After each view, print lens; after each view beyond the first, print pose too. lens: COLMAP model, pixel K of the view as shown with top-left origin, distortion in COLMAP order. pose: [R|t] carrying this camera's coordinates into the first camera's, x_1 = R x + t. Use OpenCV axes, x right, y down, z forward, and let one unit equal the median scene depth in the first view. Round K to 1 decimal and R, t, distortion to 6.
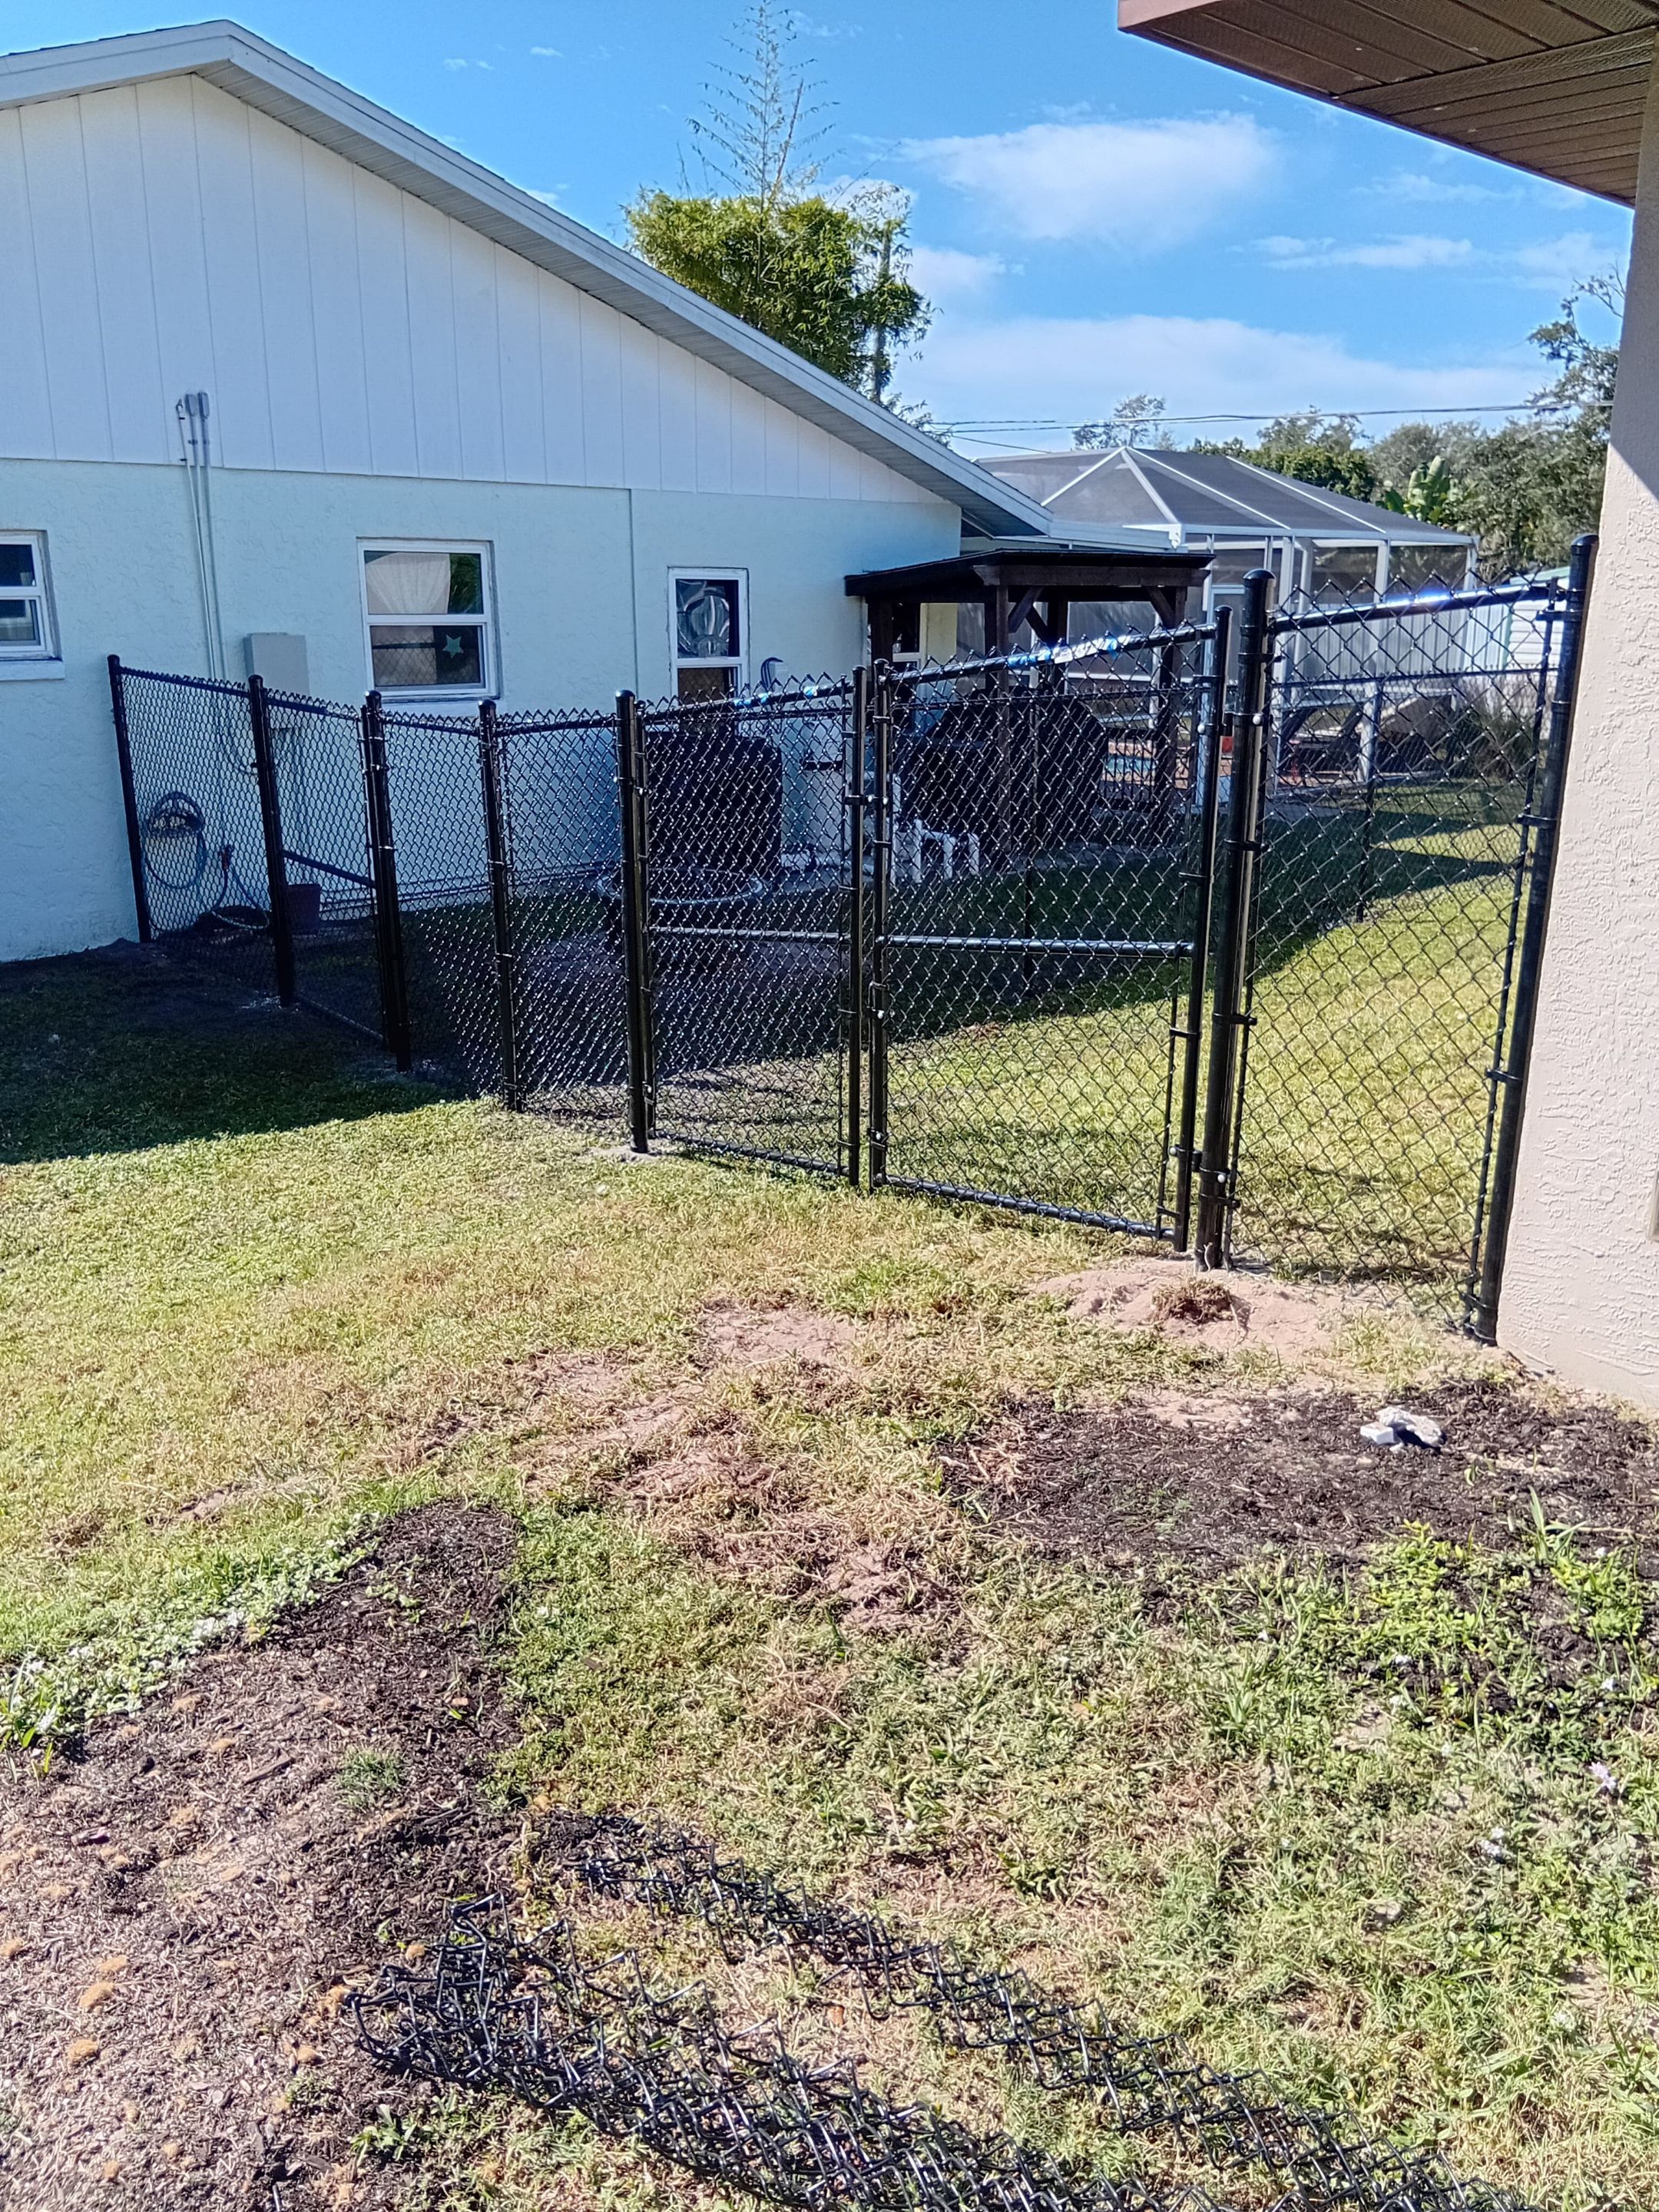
lens RADIAL K [[1656.2, 0, 830.8], [0, 1656.2, 1105.9], [0, 0, 1]] dist [0.063645, -0.122140]
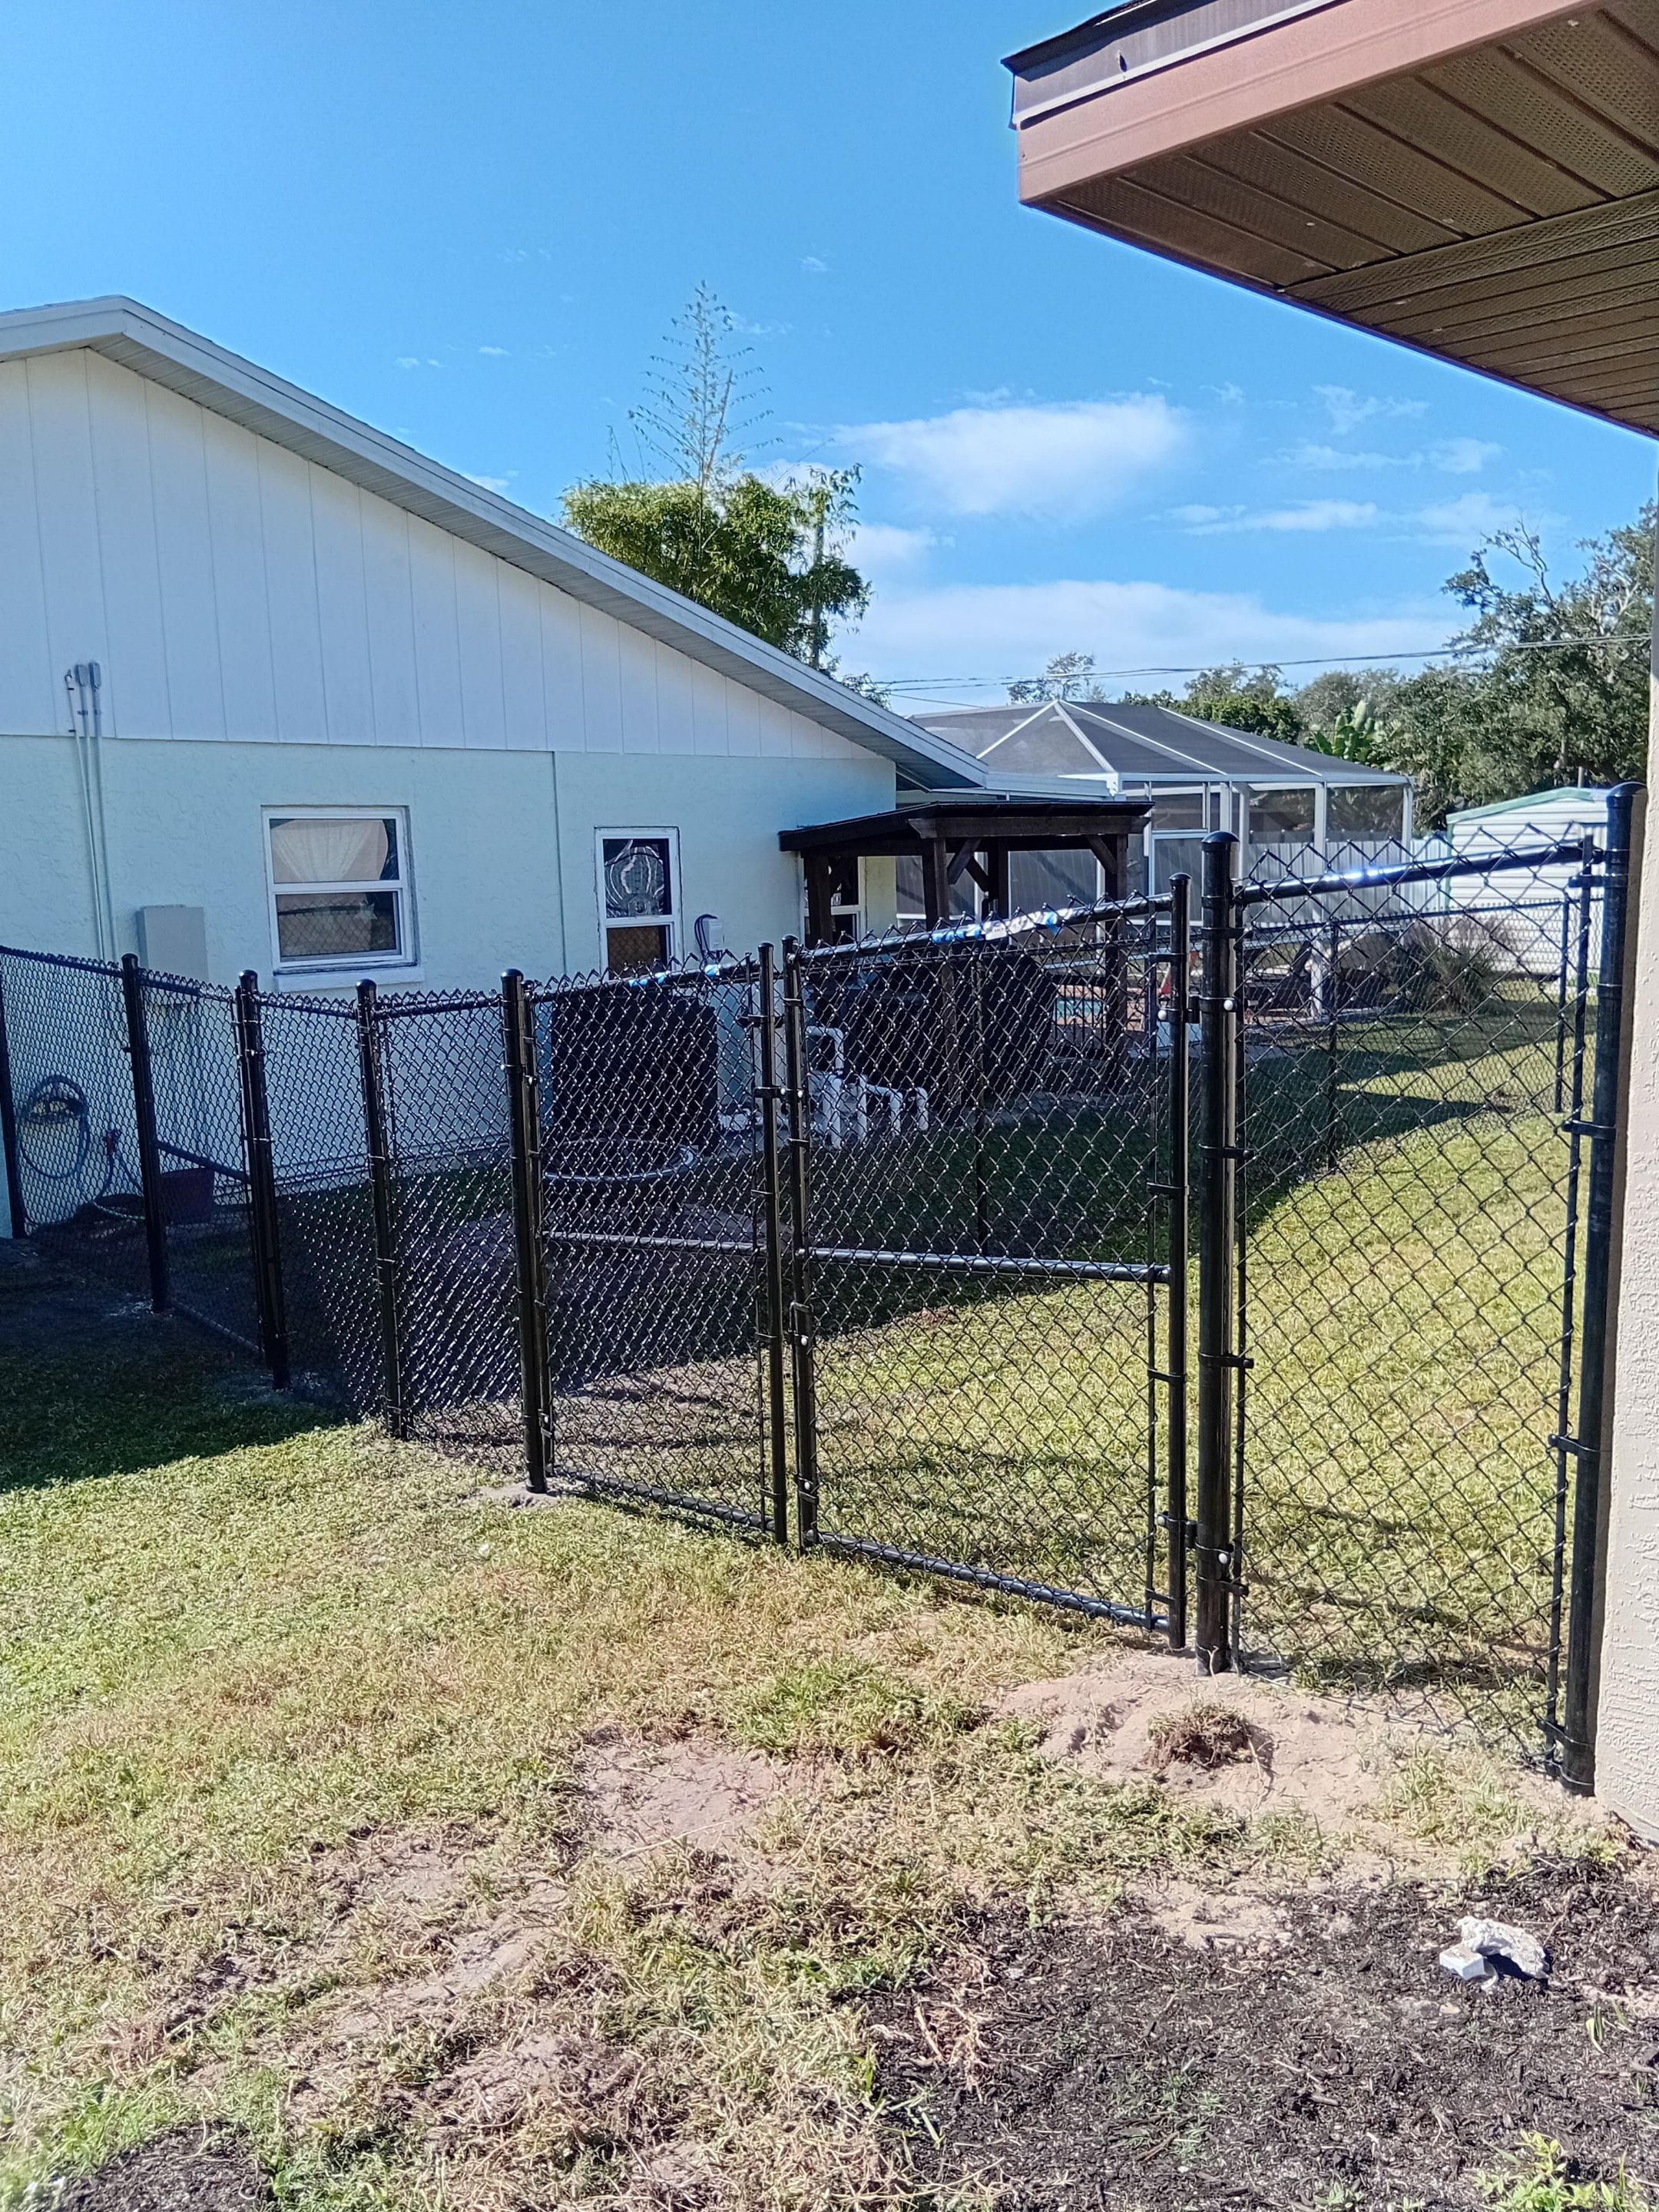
lens RADIAL K [[1660.0, 0, 850.5], [0, 1660.0, 1100.7], [0, 0, 1]] dist [0.077850, -0.157775]
pose [[0.998911, -0.029591, 0.036067, 0.019476], [0.034451, 0.989181, -0.142595, -0.039646], [-0.031457, 0.143682, 0.989124, 0.104051]]
